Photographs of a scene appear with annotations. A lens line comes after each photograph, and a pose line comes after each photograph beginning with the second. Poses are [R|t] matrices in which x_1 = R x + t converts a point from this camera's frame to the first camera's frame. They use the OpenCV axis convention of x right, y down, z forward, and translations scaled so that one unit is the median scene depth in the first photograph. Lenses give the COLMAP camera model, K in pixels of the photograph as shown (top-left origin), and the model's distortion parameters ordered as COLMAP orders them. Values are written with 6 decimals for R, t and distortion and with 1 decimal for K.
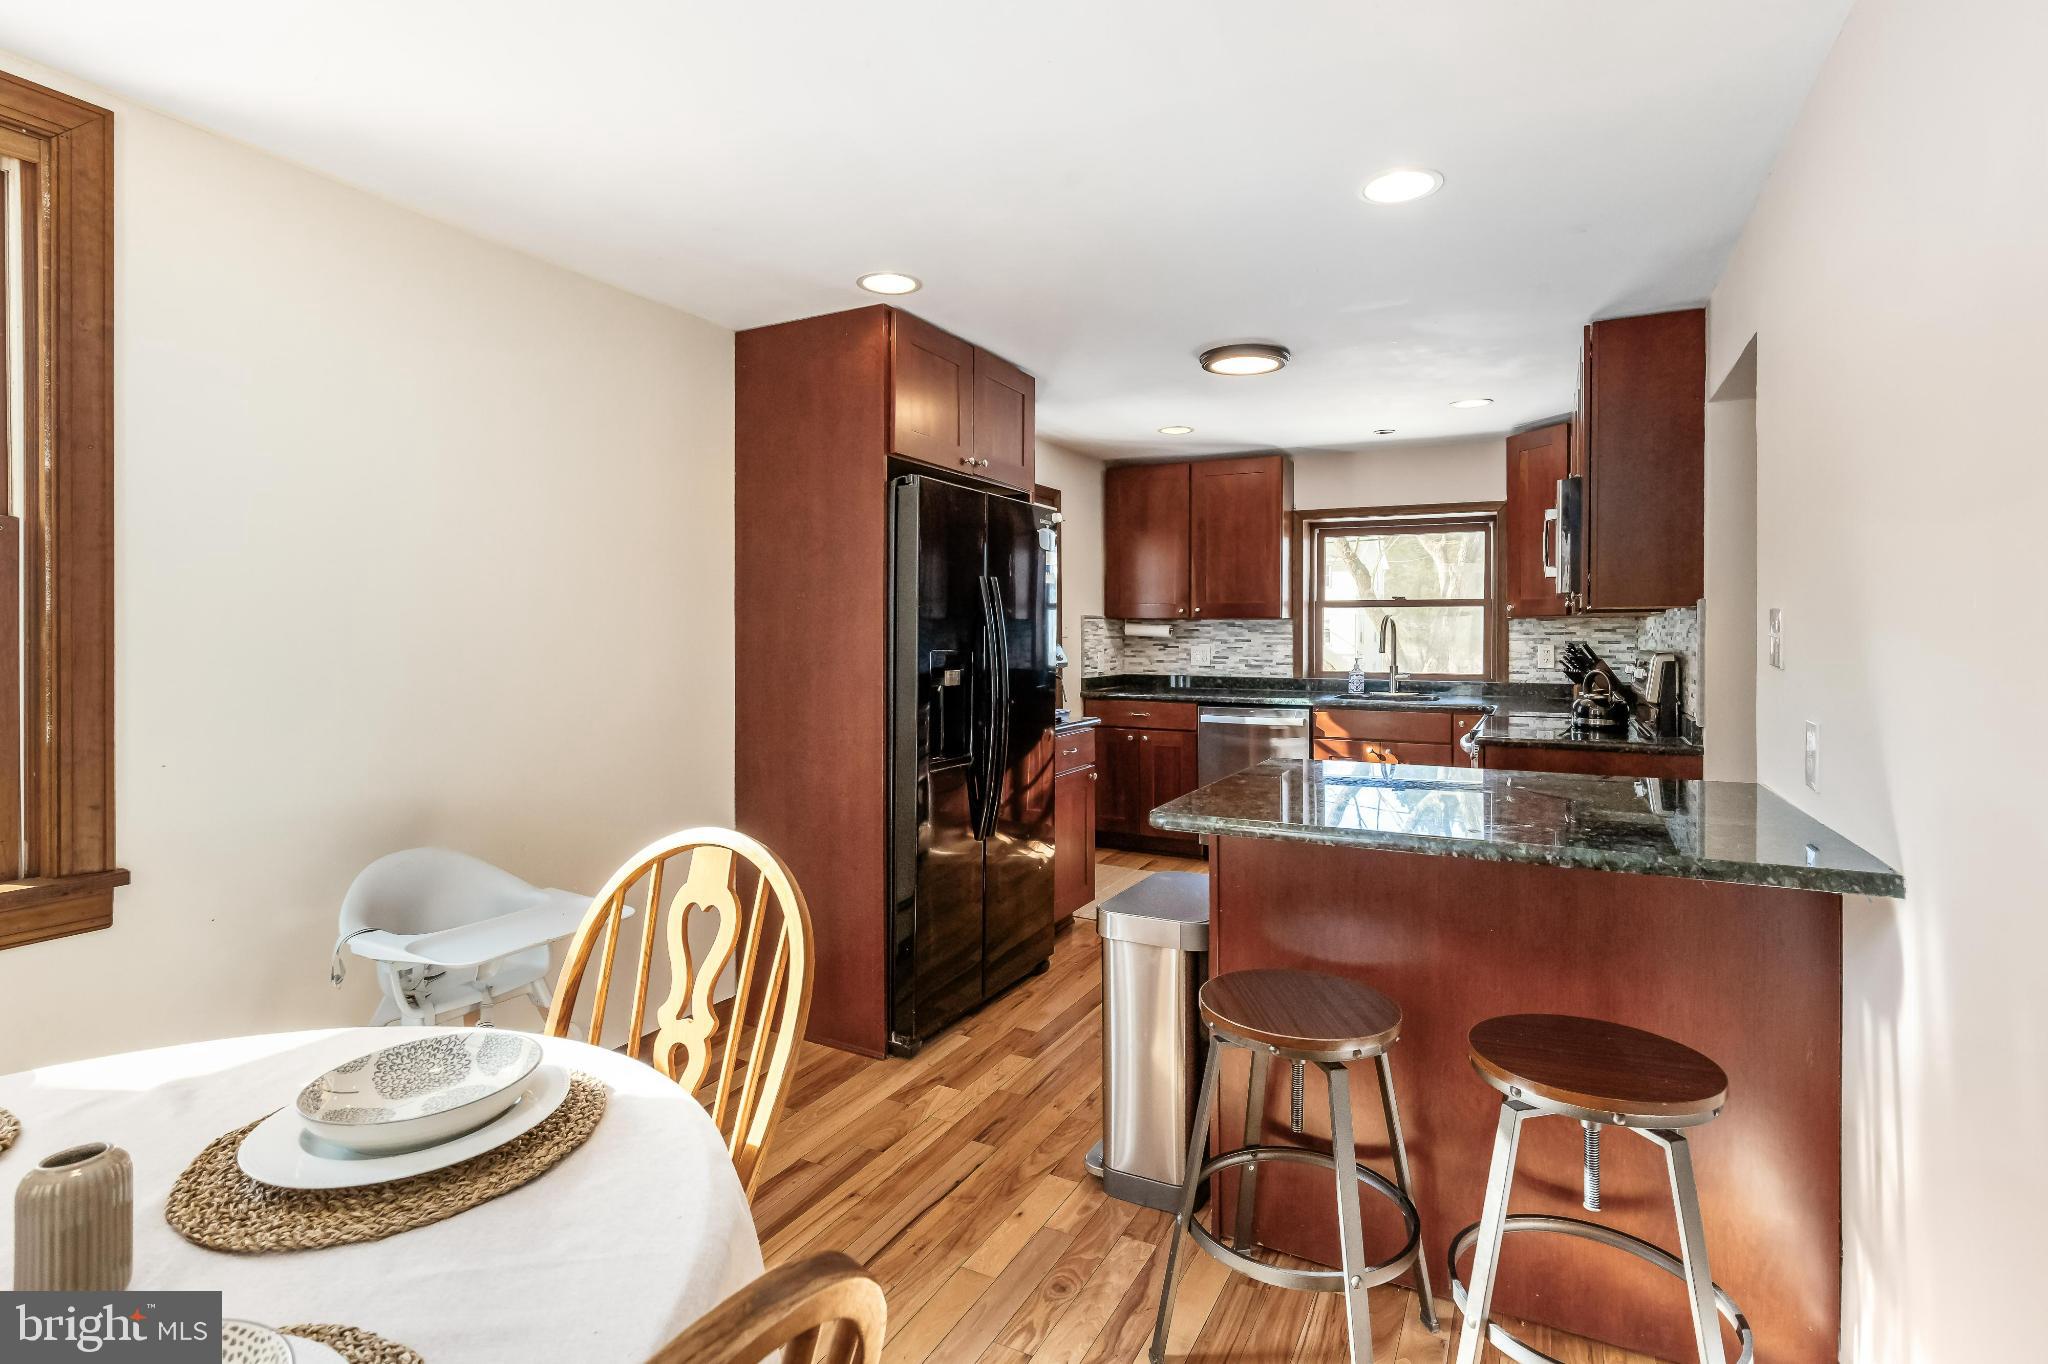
lens RADIAL K [[946.8, 0, 1106.2], [0, 946.8, 627.2], [0, 0, 1]] dist [0.003723, -0.000920]
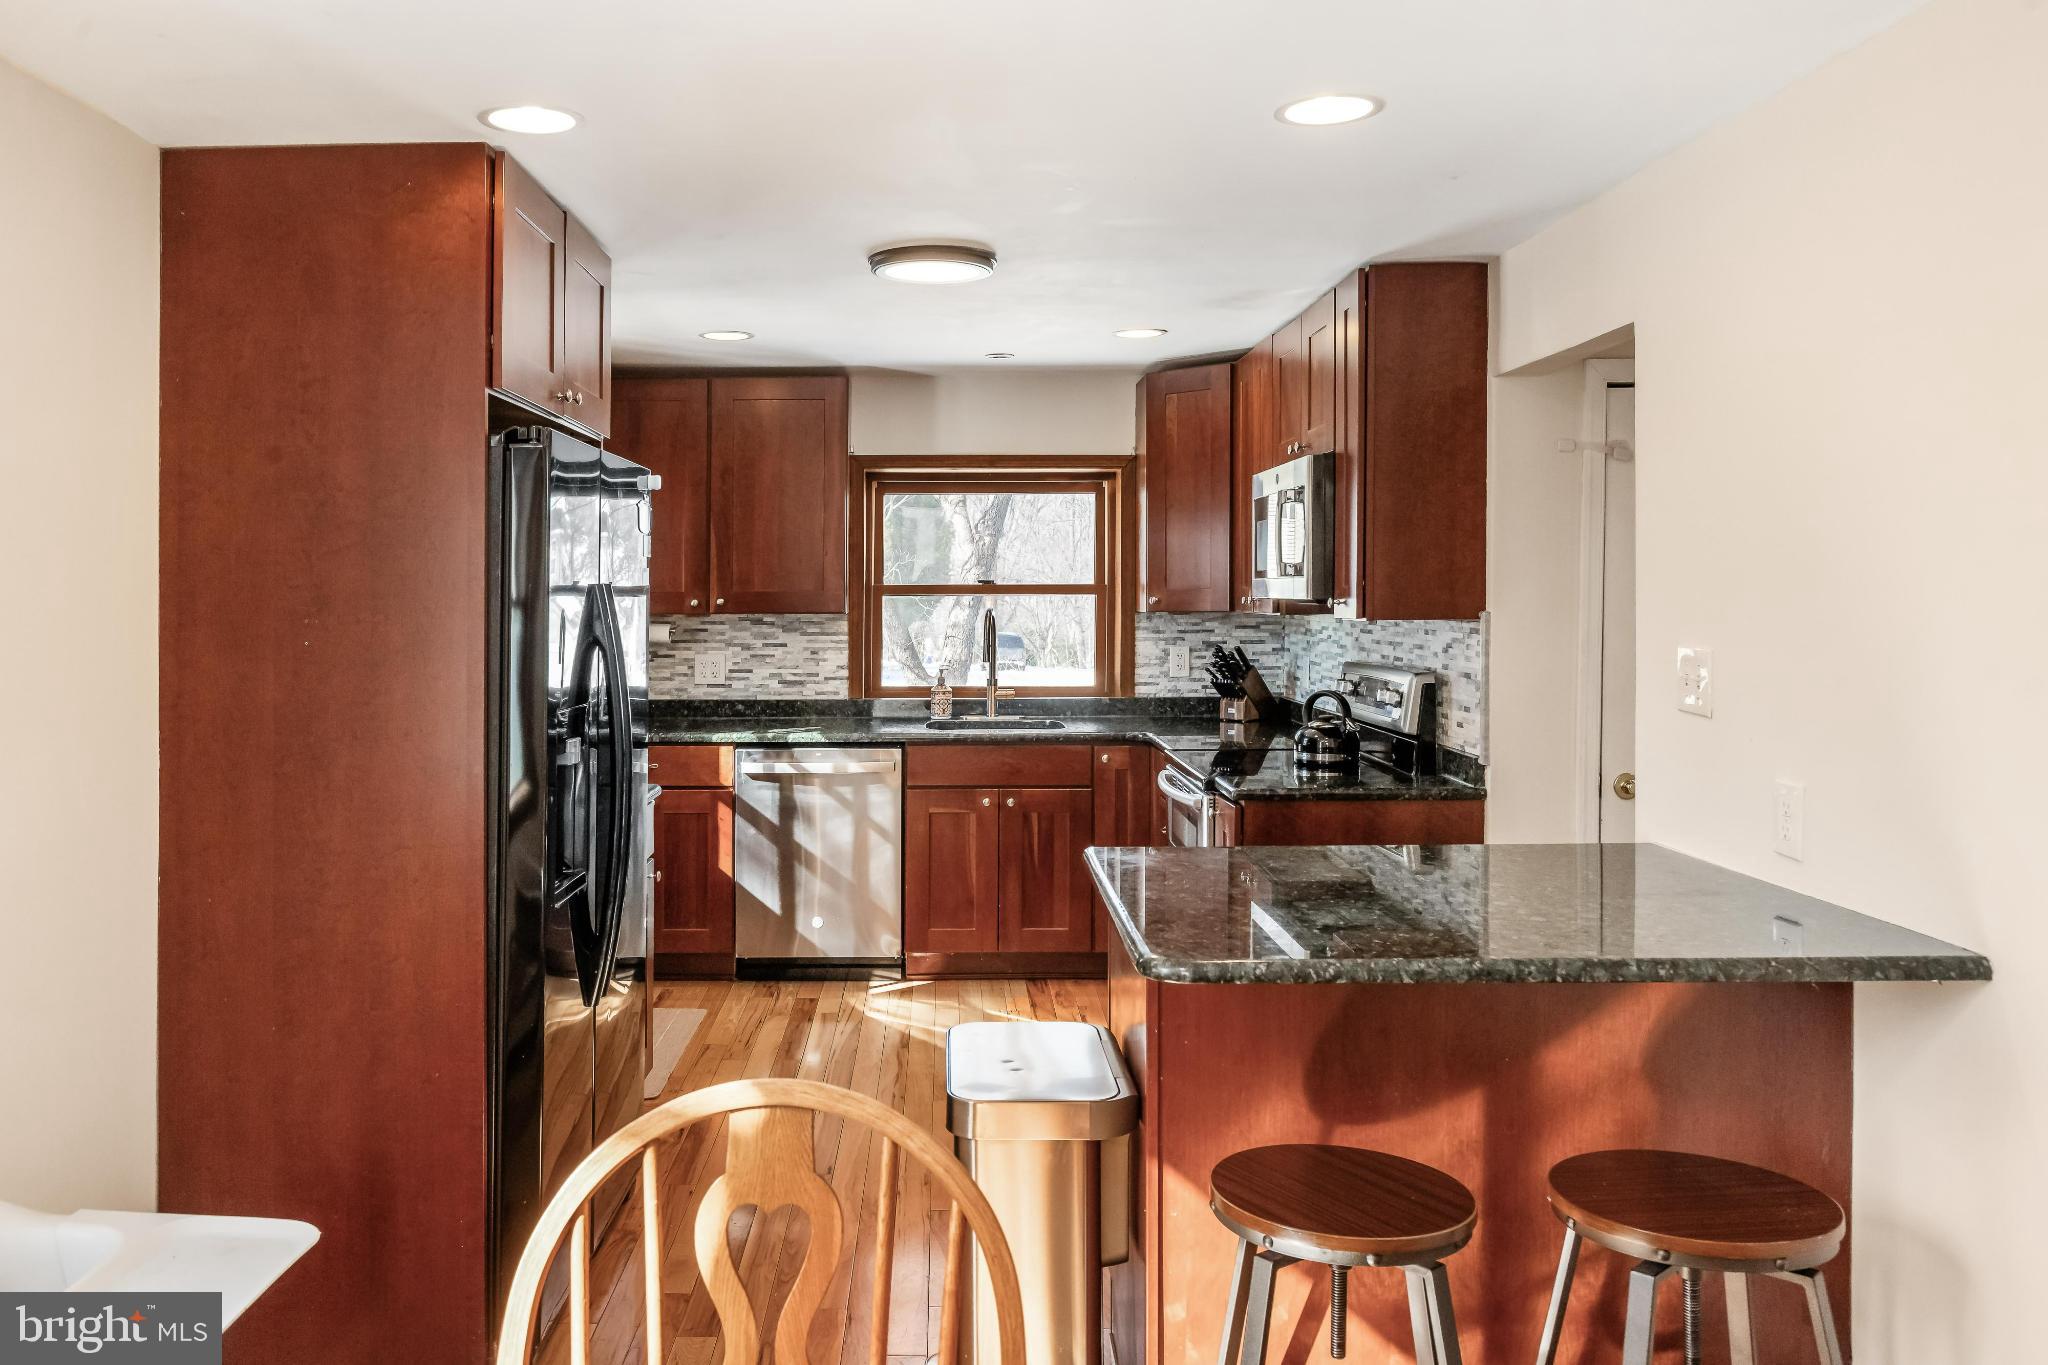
lens RADIAL K [[1425.3, 0, 999.6], [0, 1425.3, 602.4], [0, 0, 1]] dist [0.012828, 0.005207]
pose [[0.913647, -0.005025, 0.406478, -0.138014], [0.003675, 0.999985, 0.004101, -0.022615], [-0.406492, -0.002253, 0.913651, 0.013624]]
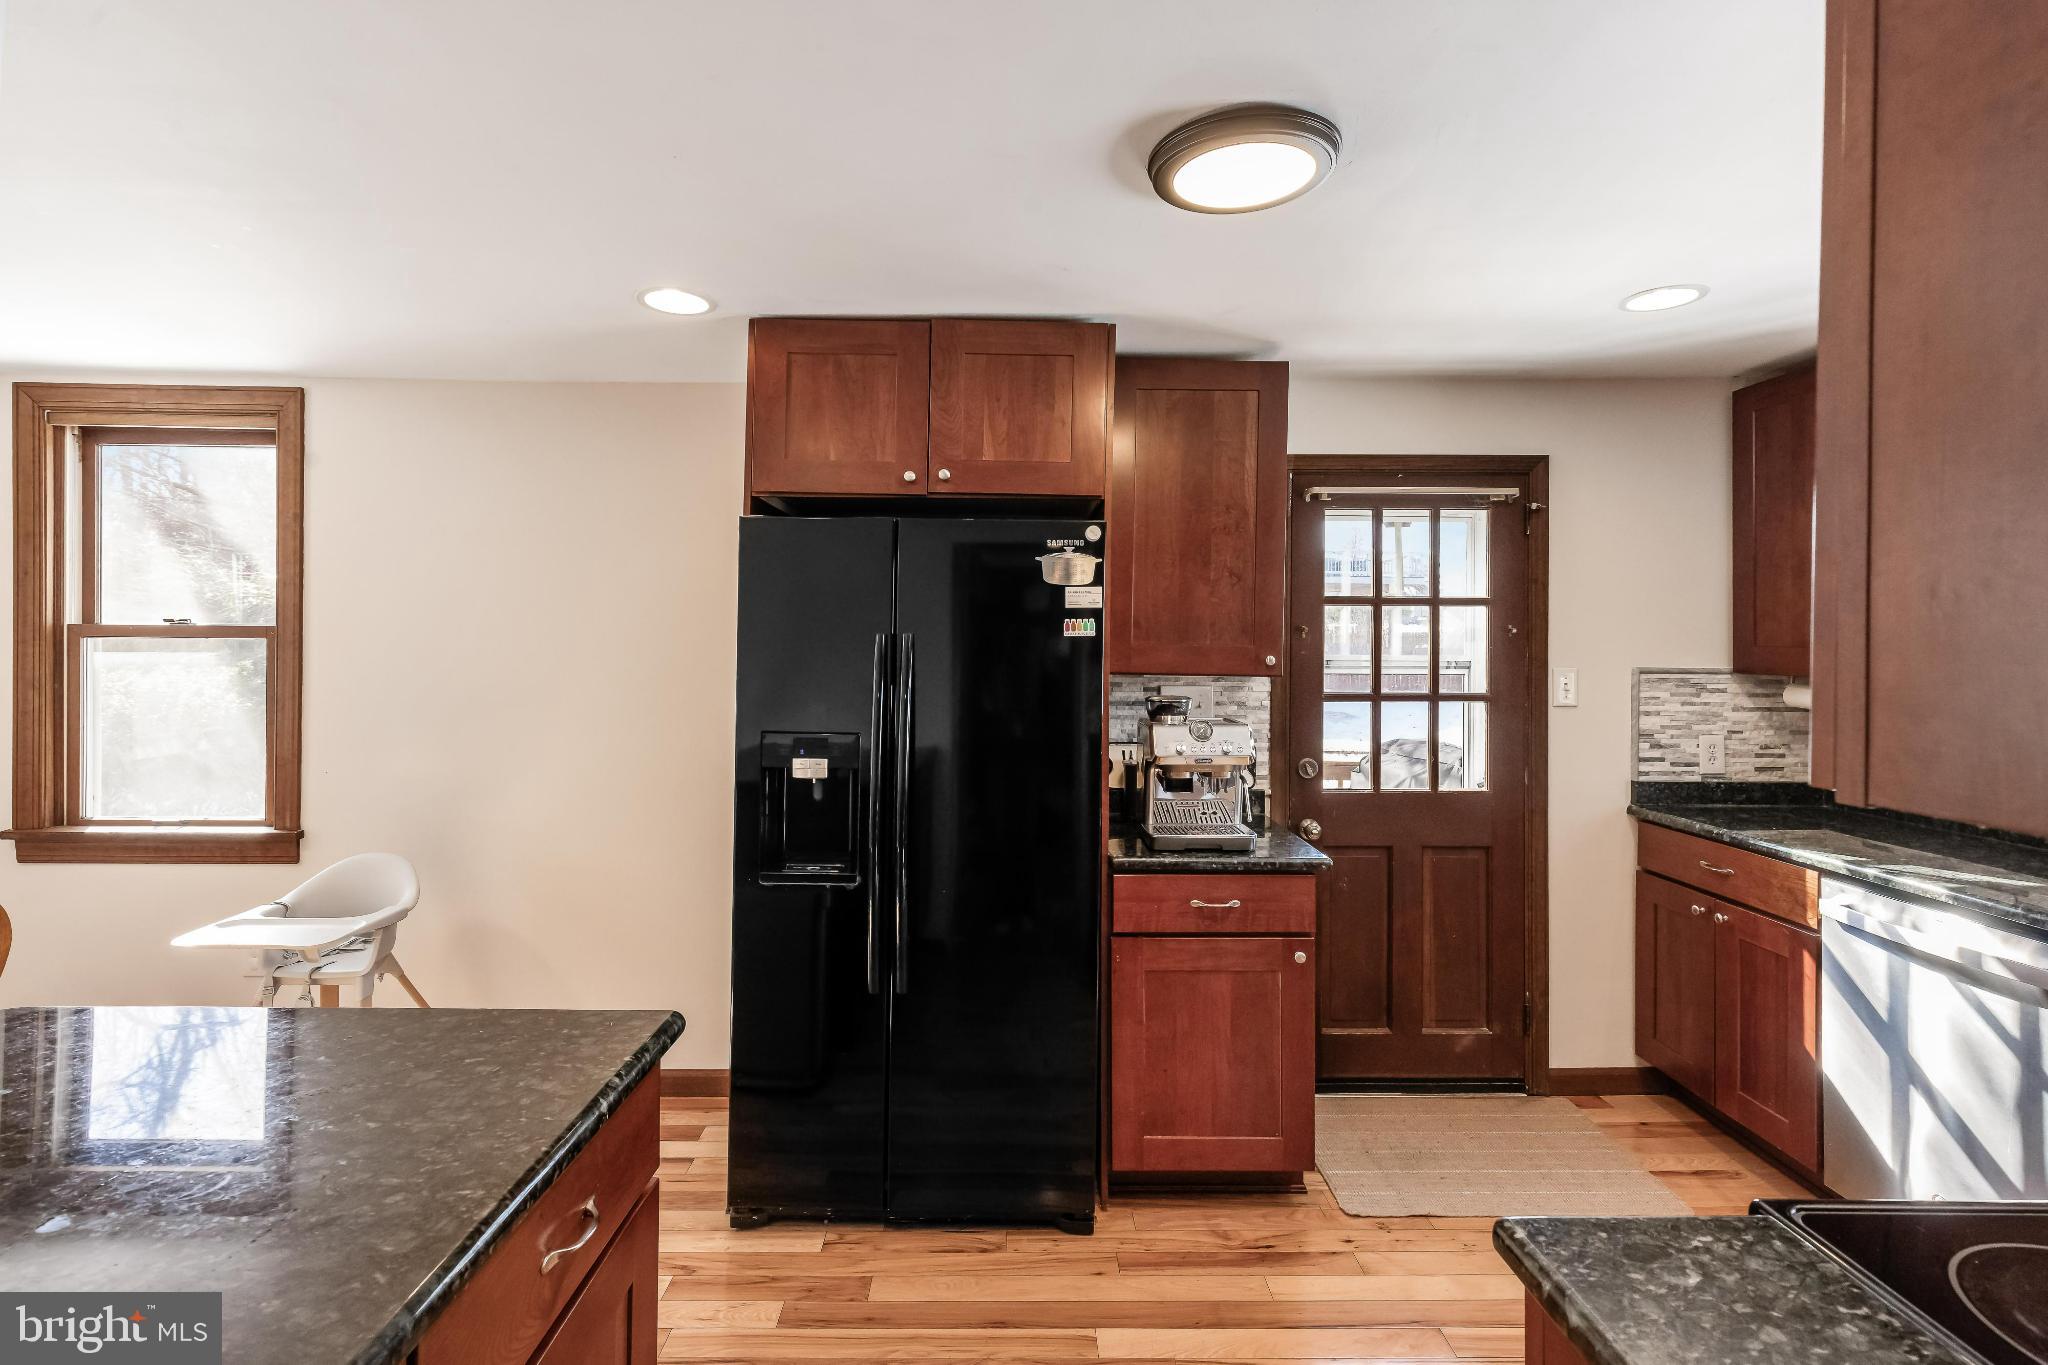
lens RADIAL K [[946.8, 0, 1026.5], [0, 946.8, 633.0], [0, 0, 1]] dist [0.003723, -0.000920]
pose [[0.443267, -0.011889, -0.896311, 0.303000], [-0.004744, 0.999867, -0.015608, -0.021940], [0.896377, 0.011171, 0.443152, 0.404052]]
